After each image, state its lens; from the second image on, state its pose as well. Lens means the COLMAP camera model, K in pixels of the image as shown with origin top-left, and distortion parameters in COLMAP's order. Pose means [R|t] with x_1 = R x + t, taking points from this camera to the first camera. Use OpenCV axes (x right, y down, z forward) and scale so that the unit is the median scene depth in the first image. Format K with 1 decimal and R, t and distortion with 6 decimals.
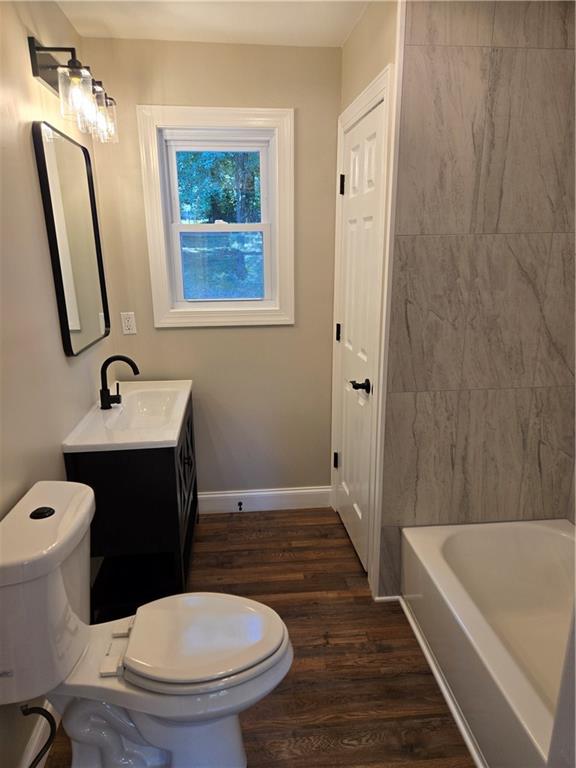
lens RADIAL K [[513.5, 0, 278.0], [0, 513.5, 384.8], [0, 0, 1]] dist [0.050271, -0.041918]
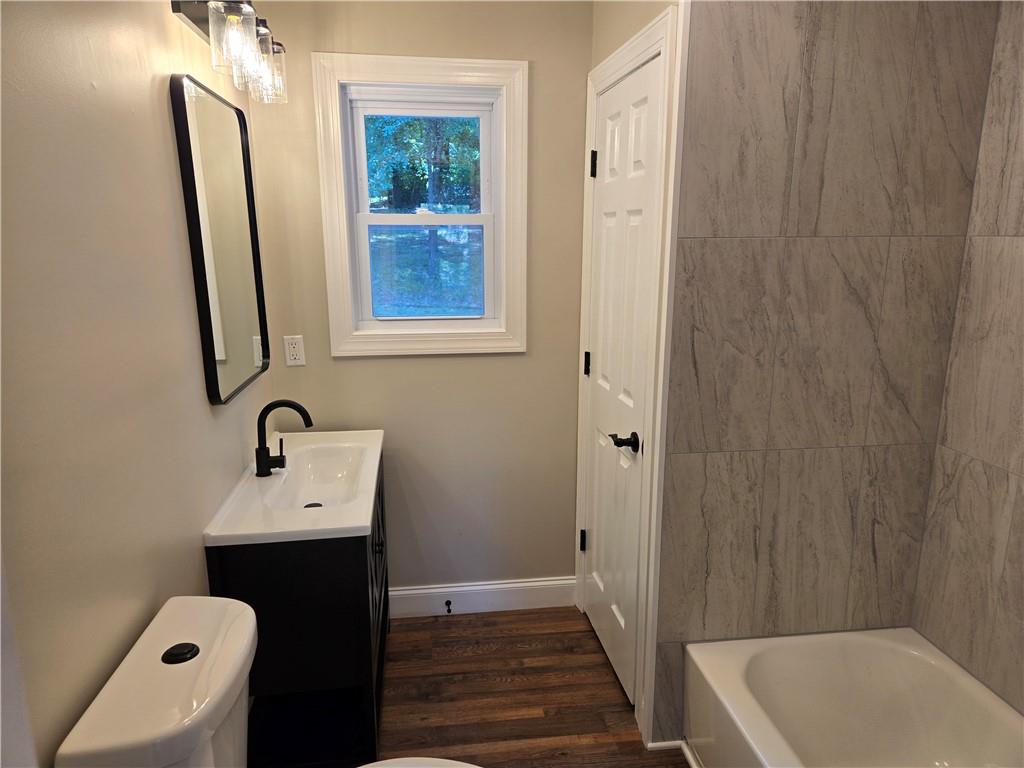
lens RADIAL K [[684.6, 0, 502.7], [0, 684.6, 385.1], [0, 0, 1]] dist [0.050271, -0.041918]
pose [[0.999164, 0.000524, 0.040881, -0.053379], [0.001205, 0.999106, -0.042266, -0.040509], [-0.040866, 0.042280, 0.998270, 0.055243]]
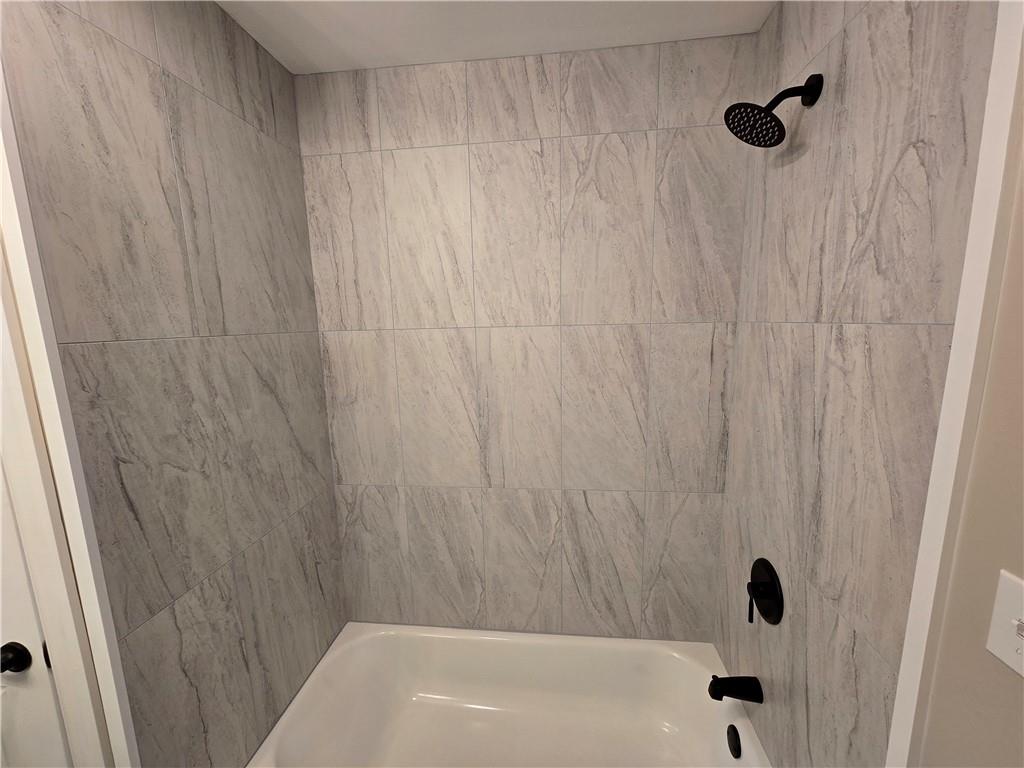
lens RADIAL K [[420.0, 0, 505.3], [0, 420.0, 392.6], [0, 0, 1]] dist [-0.002183, -0.000521]
pose [[0.205694, -0.158362, 0.965718, -0.071099], [0.281172, 0.954775, 0.096679, -0.152951], [-0.937354, 0.251647, 0.240919, 0.484353]]
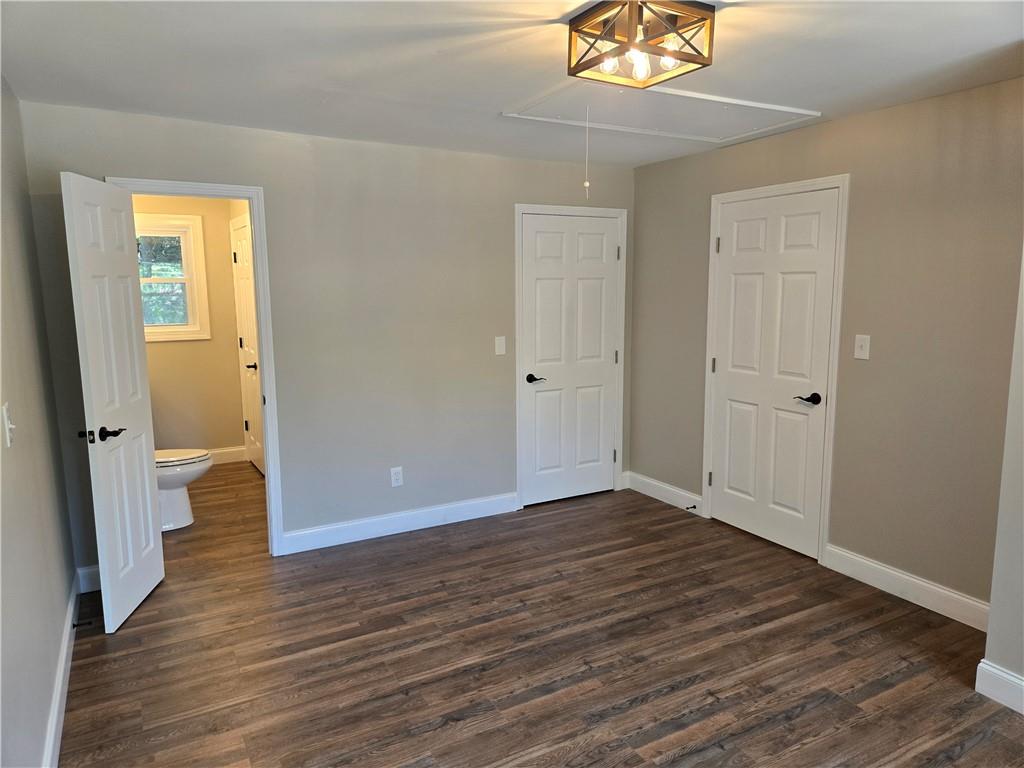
lens RADIAL K [[684.6, 0, 511.2], [0, 684.6, 386.8], [0, 0, 1]] dist [0.050271, -0.041918]
pose [[0.914841, -0.056781, 0.399803, 0.026109], [0.110811, 0.987358, -0.113334, 0.495068], [-0.388314, 0.147986, 0.909567, -1.709262]]
